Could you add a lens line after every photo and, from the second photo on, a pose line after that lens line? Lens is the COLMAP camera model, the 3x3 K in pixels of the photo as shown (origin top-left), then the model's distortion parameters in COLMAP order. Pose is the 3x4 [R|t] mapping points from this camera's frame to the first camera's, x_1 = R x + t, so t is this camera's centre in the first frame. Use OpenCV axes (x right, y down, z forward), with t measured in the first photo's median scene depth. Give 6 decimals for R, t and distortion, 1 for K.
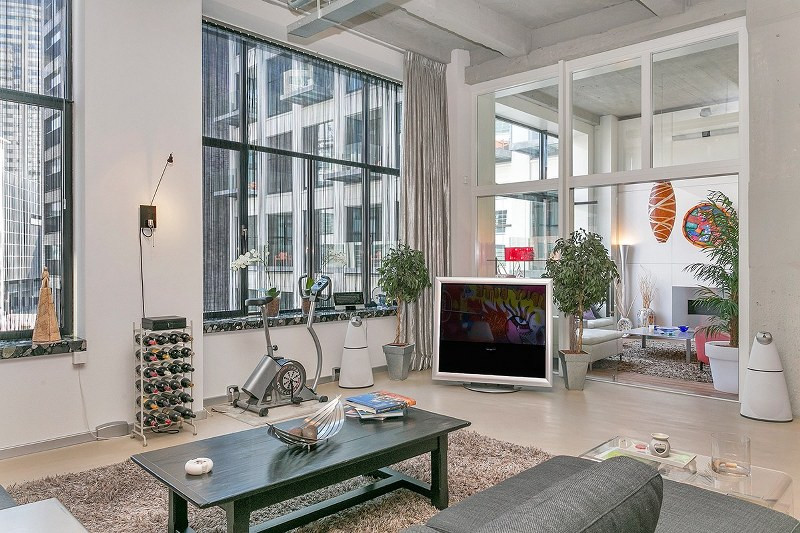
lens RADIAL K [[576.3, 0, 399.3], [0, 576.3, 268.1], [0, 0, 1]] dist [0.002872, 0.001096]
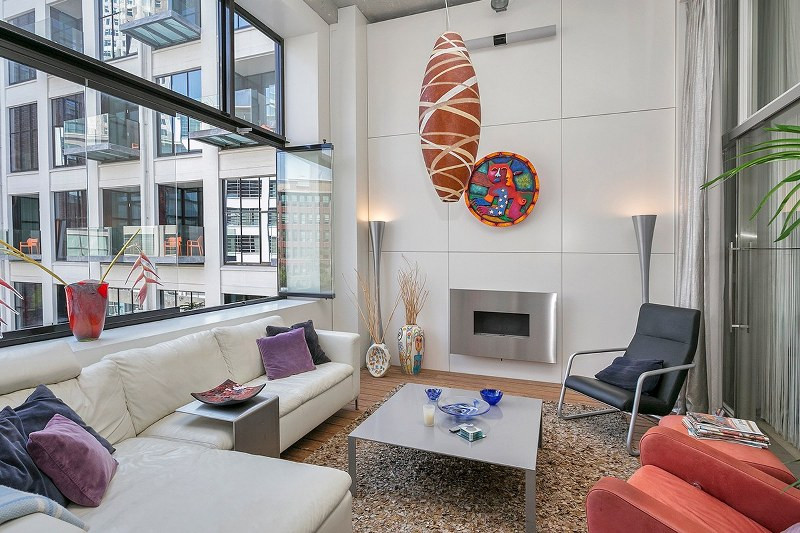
lens RADIAL K [[471.0, 0, 401.6], [0, 471.0, 268.8], [0, 0, 1]] dist [0.006501, -0.000821]
pose [[0.923761, -0.017669, 0.382561, 0.241435], [0.006458, 0.999512, 0.030570, -0.005543], [-0.382914, -0.025769, 0.923424, 0.574913]]
